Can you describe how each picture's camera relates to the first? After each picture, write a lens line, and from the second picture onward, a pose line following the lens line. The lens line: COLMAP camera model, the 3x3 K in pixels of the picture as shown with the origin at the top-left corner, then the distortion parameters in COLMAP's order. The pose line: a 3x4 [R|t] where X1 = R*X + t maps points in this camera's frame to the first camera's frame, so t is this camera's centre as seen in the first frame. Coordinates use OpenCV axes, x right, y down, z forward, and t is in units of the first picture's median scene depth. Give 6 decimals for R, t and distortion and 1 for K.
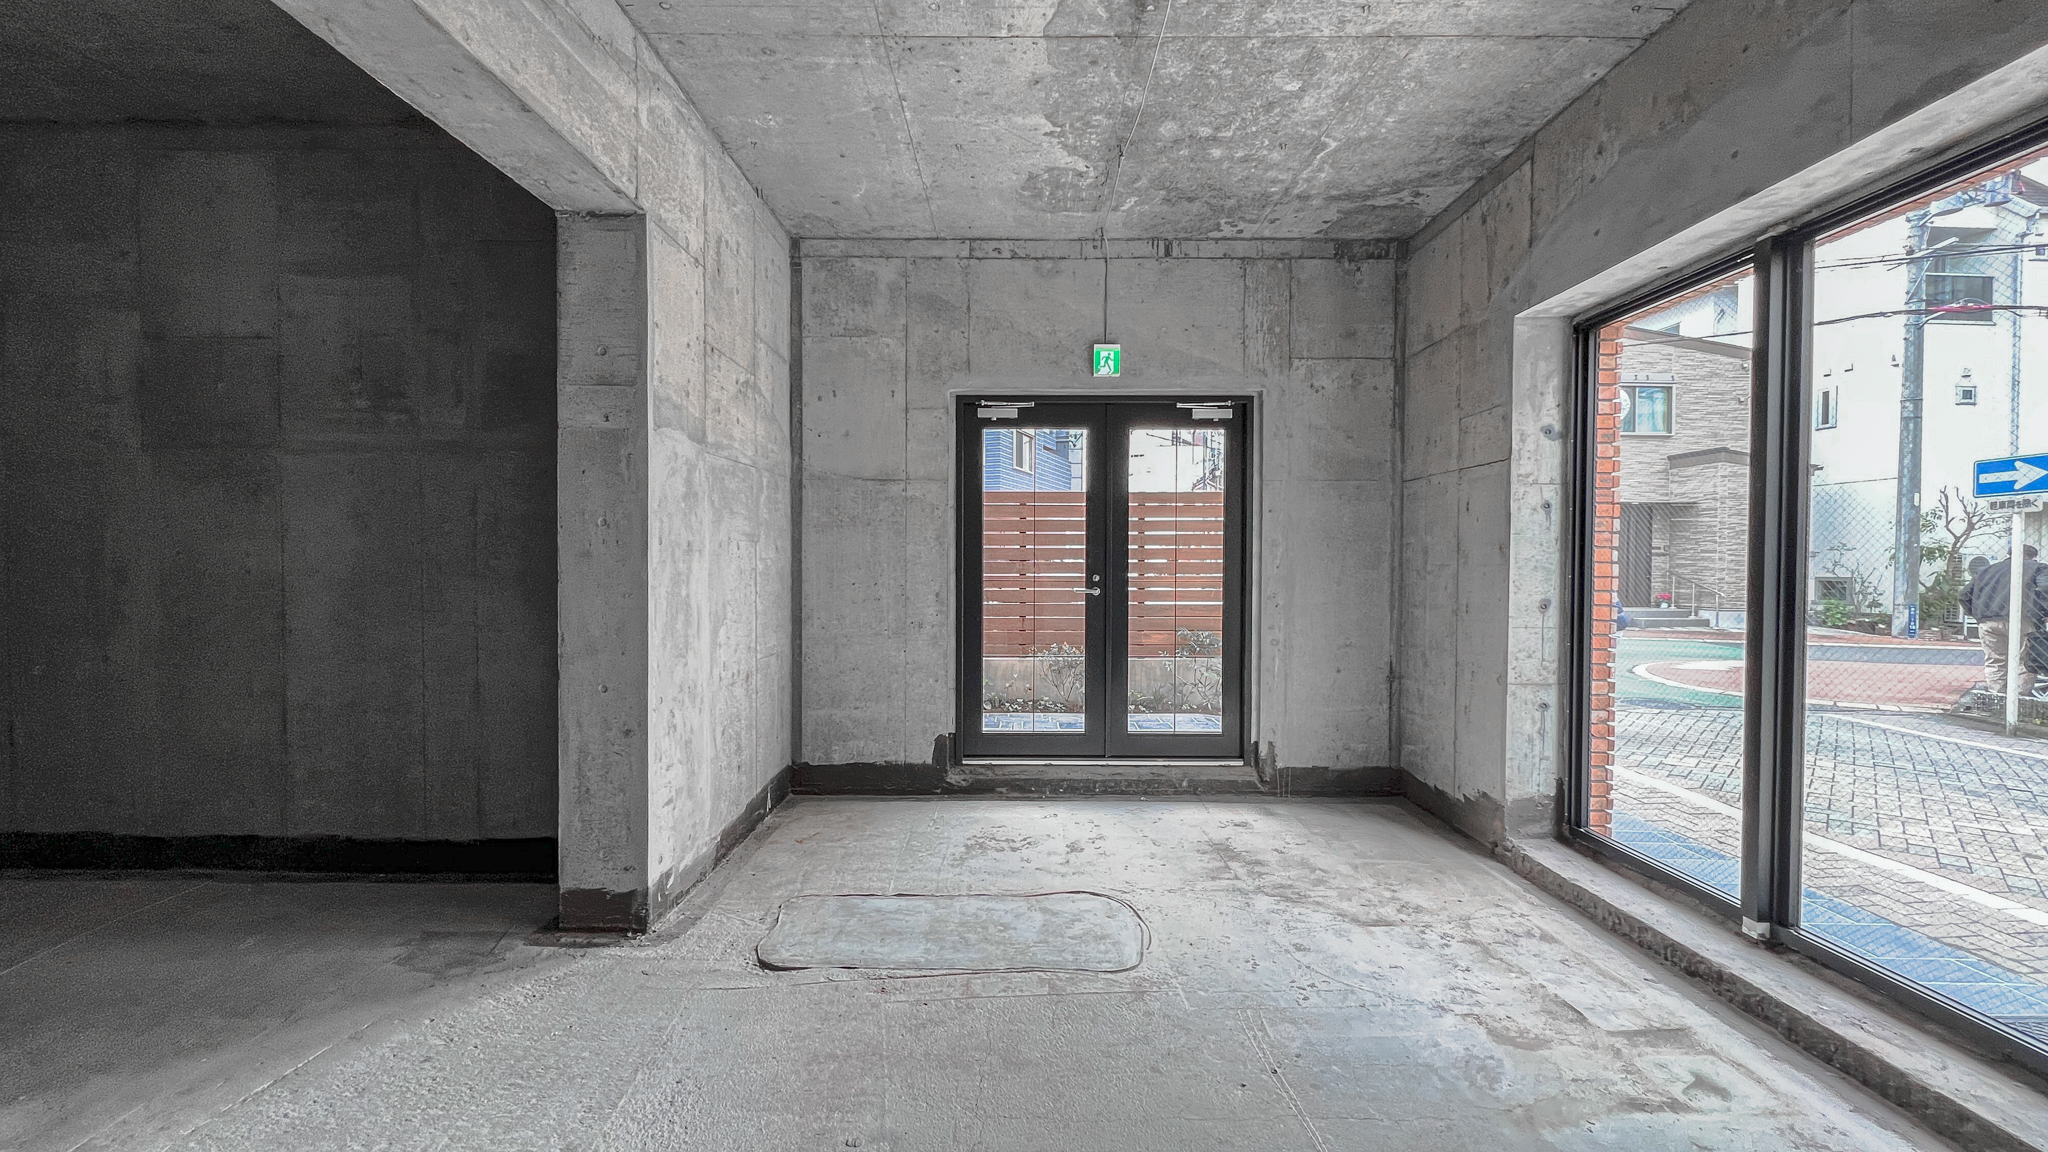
lens RADIAL K [[828.2, 0, 1024.2], [0, 828.2, 578.7], [0, 0, 1]] dist [-0.001451, -0.000600]
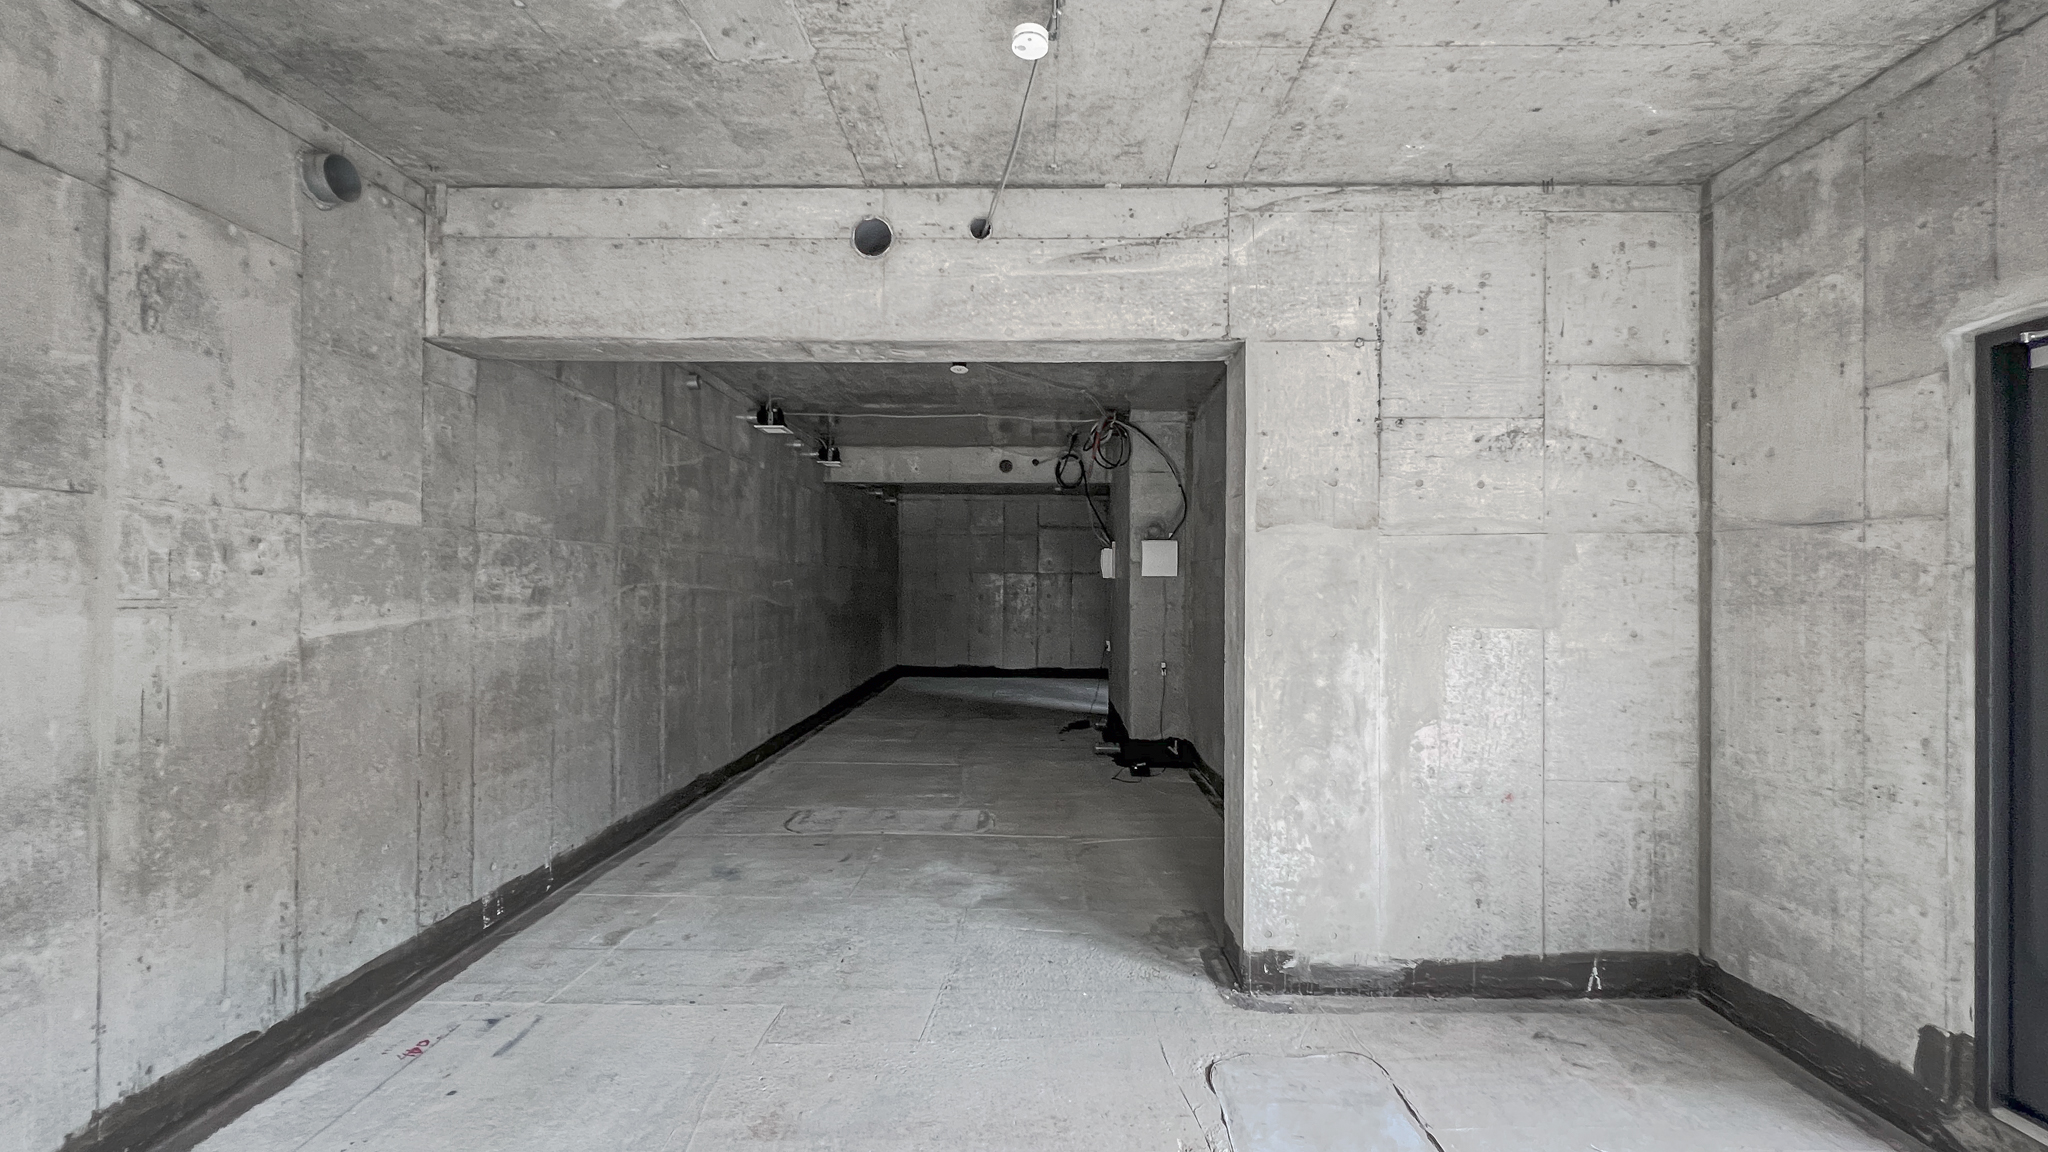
lens RADIAL K [[828.2, 0, 1026.1], [0, 828.2, 577.5], [0, 0, 1]] dist [-0.001451, -0.000600]
pose [[-0.019909, -0.014535, -0.999696, 0.410733], [-0.025509, 0.999576, -0.014025, -0.060090], [0.999476, 0.025222, -0.020271, 0.460792]]
